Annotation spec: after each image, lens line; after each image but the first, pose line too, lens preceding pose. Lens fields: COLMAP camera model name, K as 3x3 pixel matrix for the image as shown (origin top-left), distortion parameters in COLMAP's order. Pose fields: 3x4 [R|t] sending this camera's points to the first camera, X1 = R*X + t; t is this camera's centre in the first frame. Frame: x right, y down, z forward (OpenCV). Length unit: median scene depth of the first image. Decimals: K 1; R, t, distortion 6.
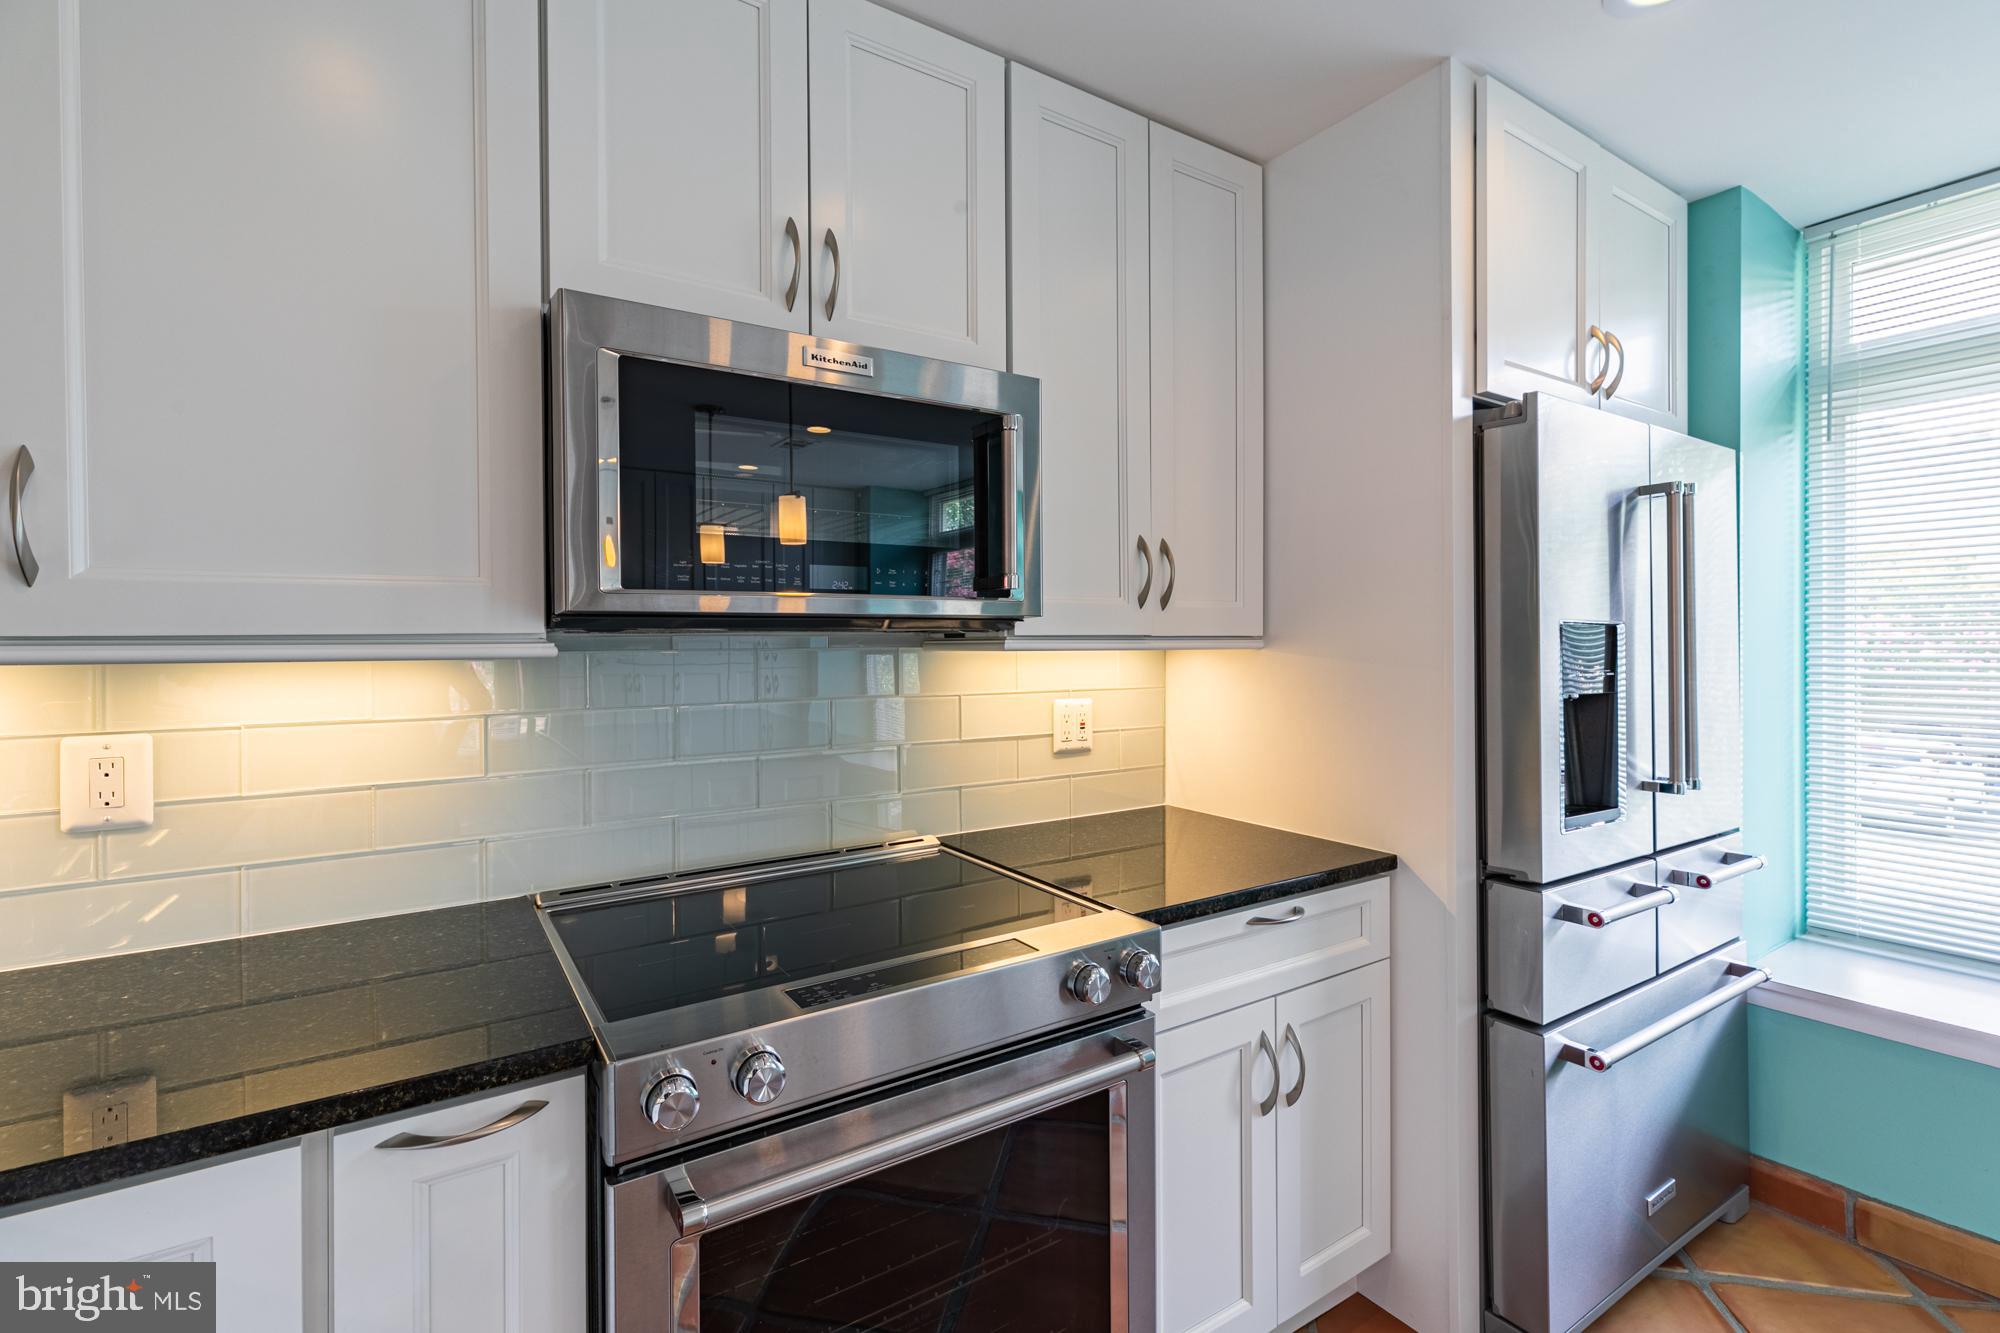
lens RADIAL K [[898.6, 0, 999.3], [0, 898.6, 649.9], [0, 0, 1]] dist [0.000048, 0.000170]
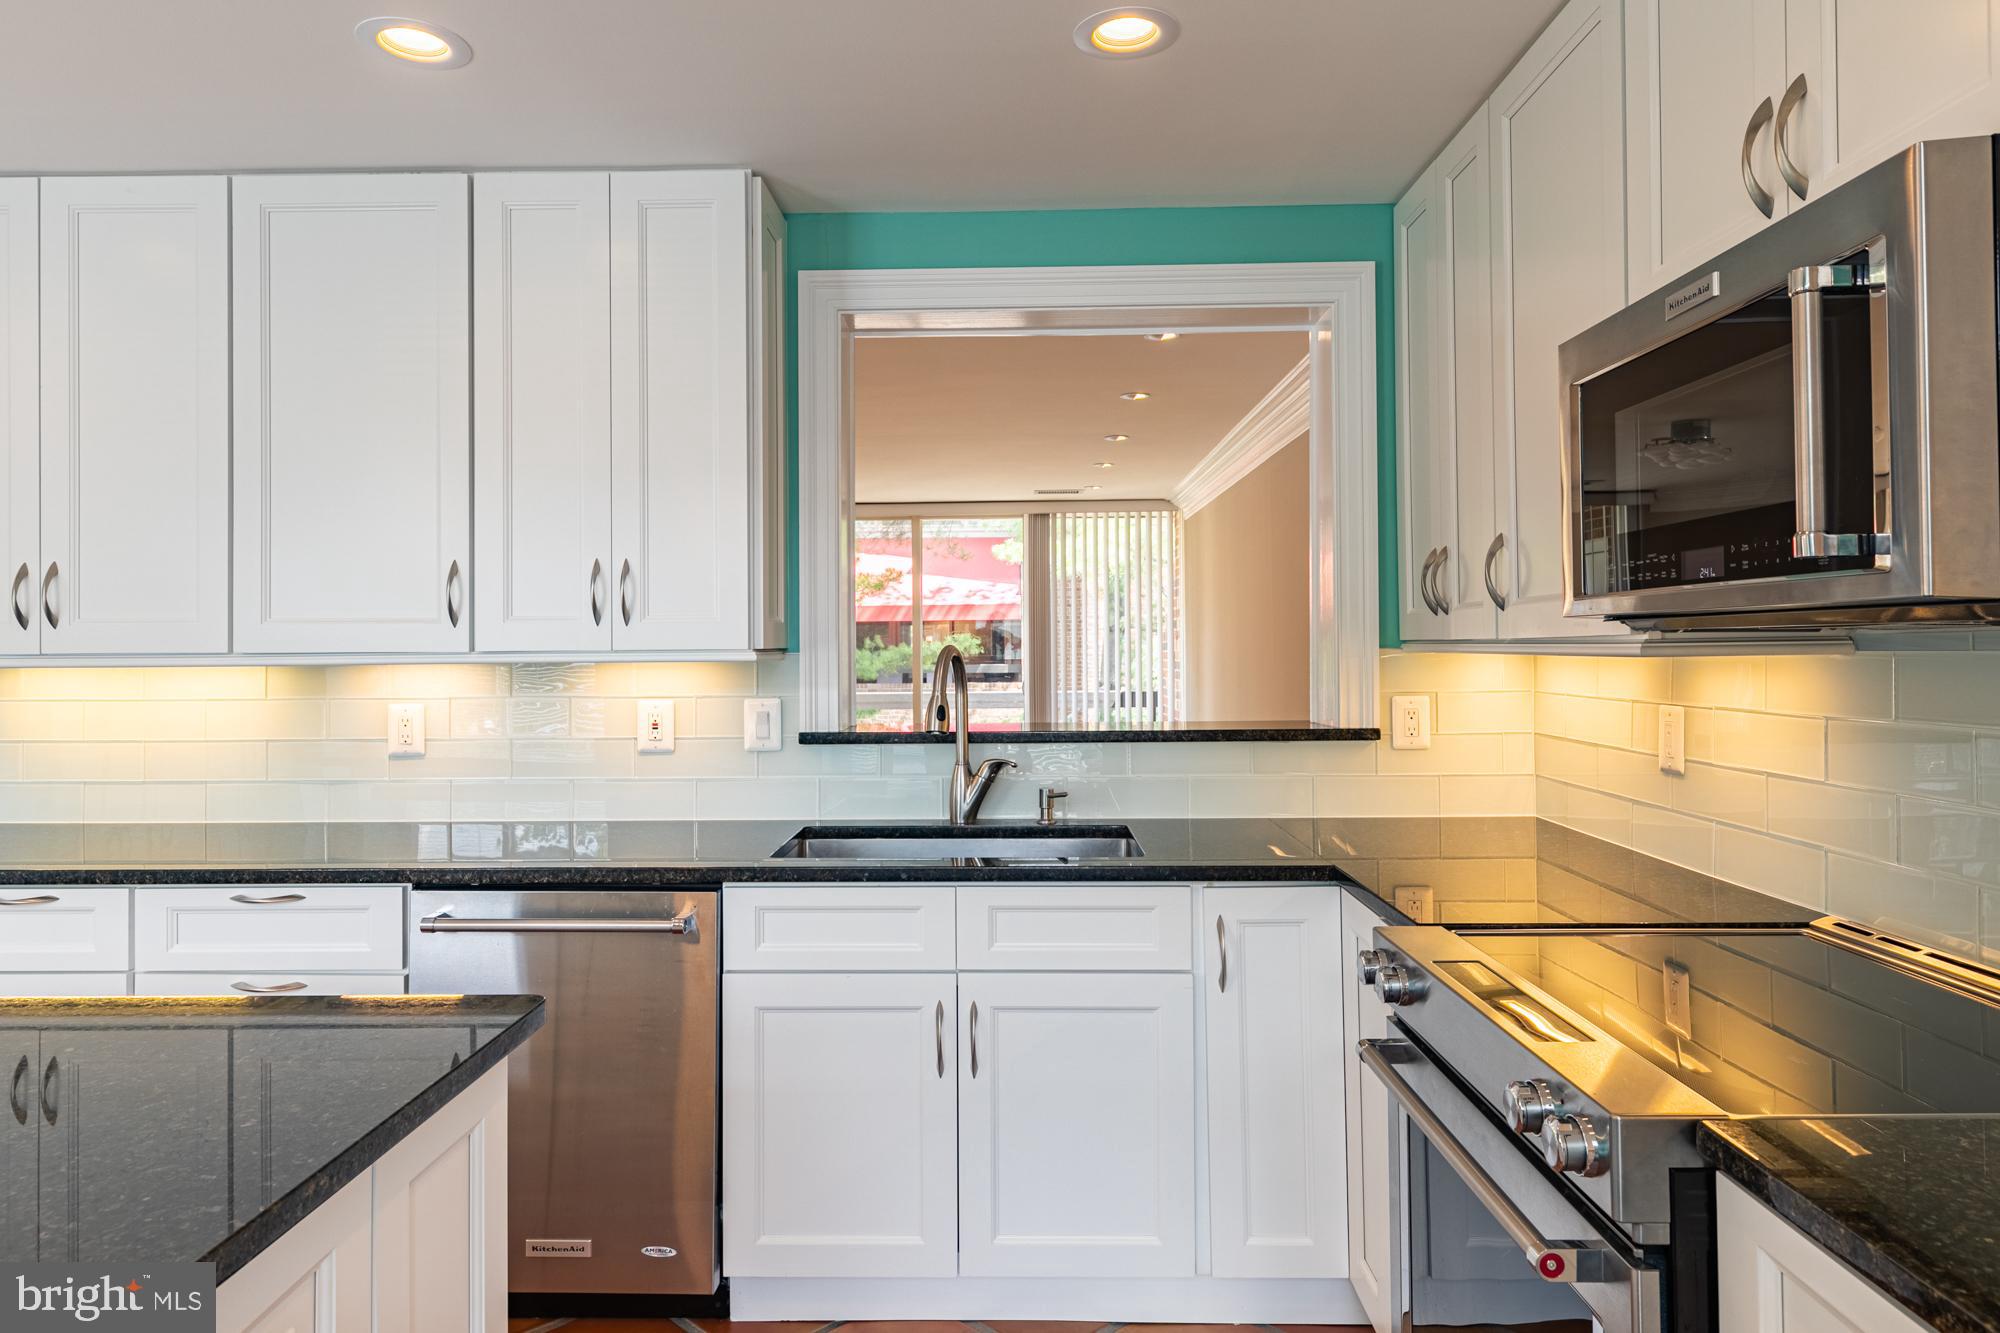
lens RADIAL K [[1233.2, 0, 985.3], [0, 1233.2, 629.6], [0, 0, 1]] dist [0.012231, 0.000853]
pose [[-0.561382, -0.001236, -0.827556, 1.040812], [0.003956, 0.999983, -0.004177, -0.017913], [0.827548, -0.005619, -0.561367, 1.029362]]
